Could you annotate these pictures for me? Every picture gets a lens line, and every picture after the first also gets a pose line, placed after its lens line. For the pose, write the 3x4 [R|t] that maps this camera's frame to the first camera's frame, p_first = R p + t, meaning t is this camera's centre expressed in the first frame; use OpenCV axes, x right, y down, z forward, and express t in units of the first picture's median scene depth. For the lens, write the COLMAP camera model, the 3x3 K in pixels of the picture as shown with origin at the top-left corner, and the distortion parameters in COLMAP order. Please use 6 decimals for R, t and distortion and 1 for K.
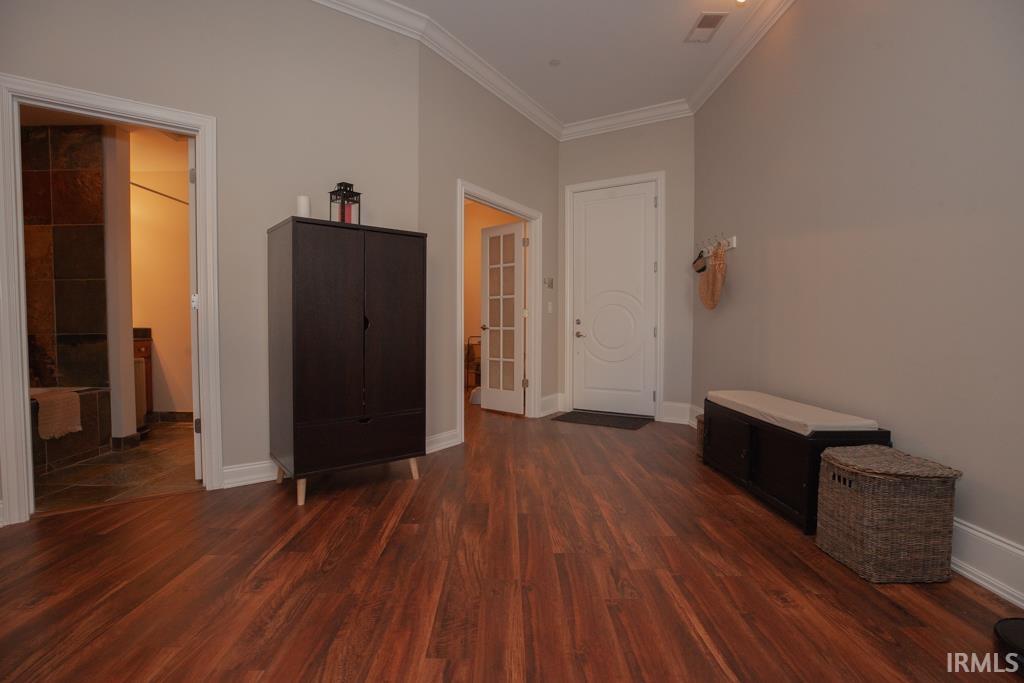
lens RADIAL K [[478.7, 0, 512.0], [0, 478.7, 341.5], [0, 0, 1]] dist [-0.047812, 0.013616]
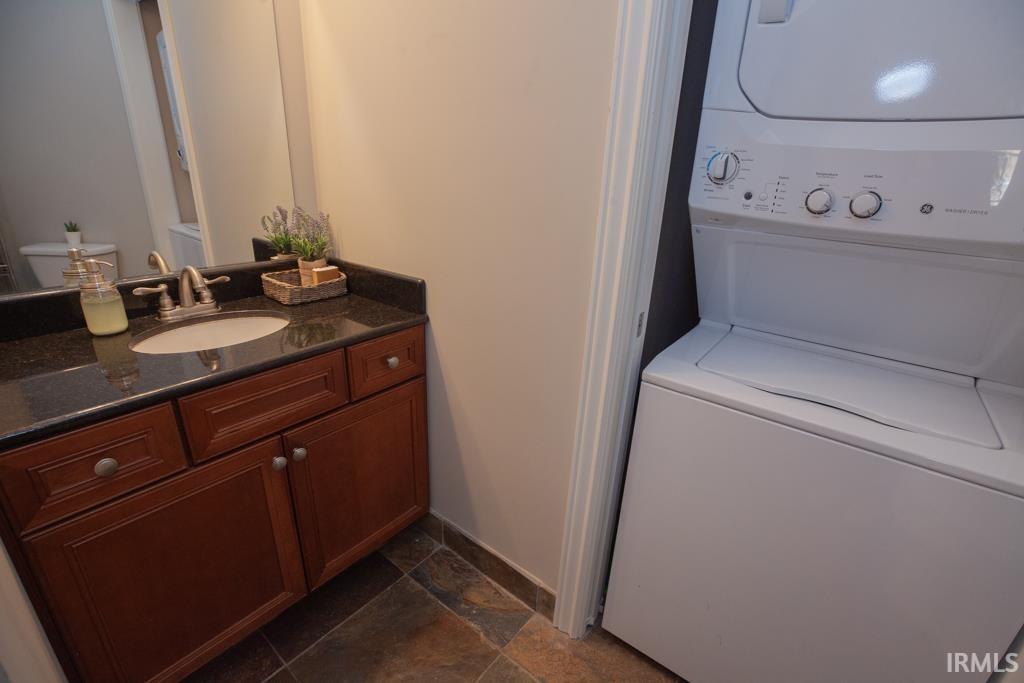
lens RADIAL K [[463.1, 0, 506.6], [0, 463.1, 343.8], [0, 0, 1]] dist [-0.045155, 0.012768]
pose [[0.771150, 0.242163, -0.588800, -0.714687], [-0.057404, 0.947515, 0.314515, -0.112698], [0.634061, -0.208739, 0.744577, 1.047051]]
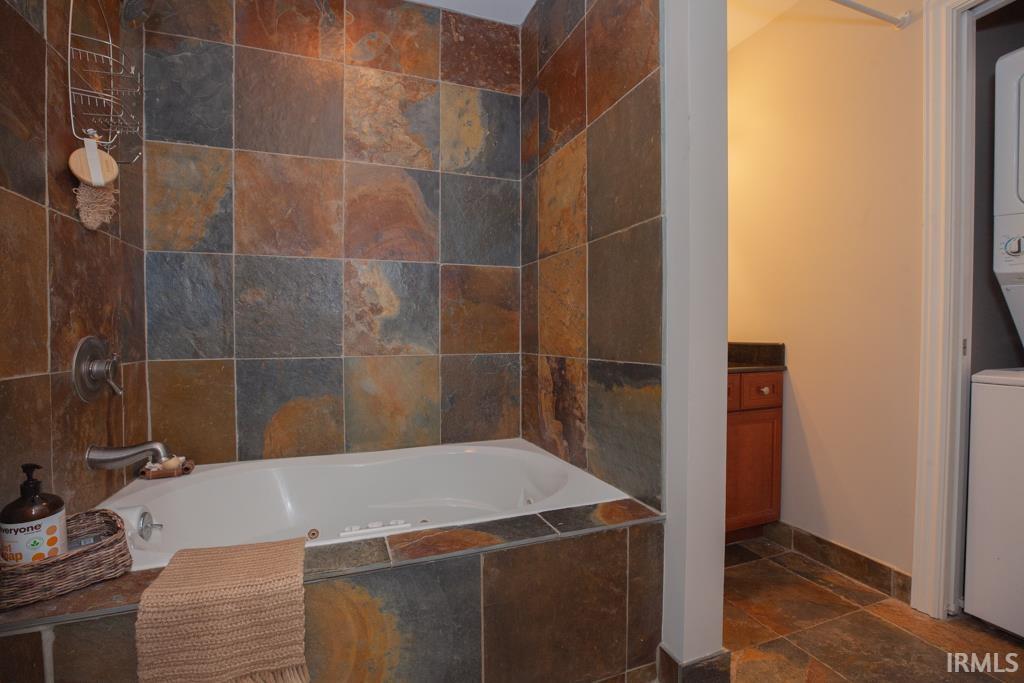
lens RADIAL K [[463.1, 0, 506.6], [0, 463.1, 343.8], [0, 0, 1]] dist [-0.045155, 0.012768]
pose [[0.342696, 0.018178, -0.939270, -0.570270], [-0.029450, 0.999529, 0.008599, -0.032611], [0.938985, 0.024715, 0.343070, 0.756721]]
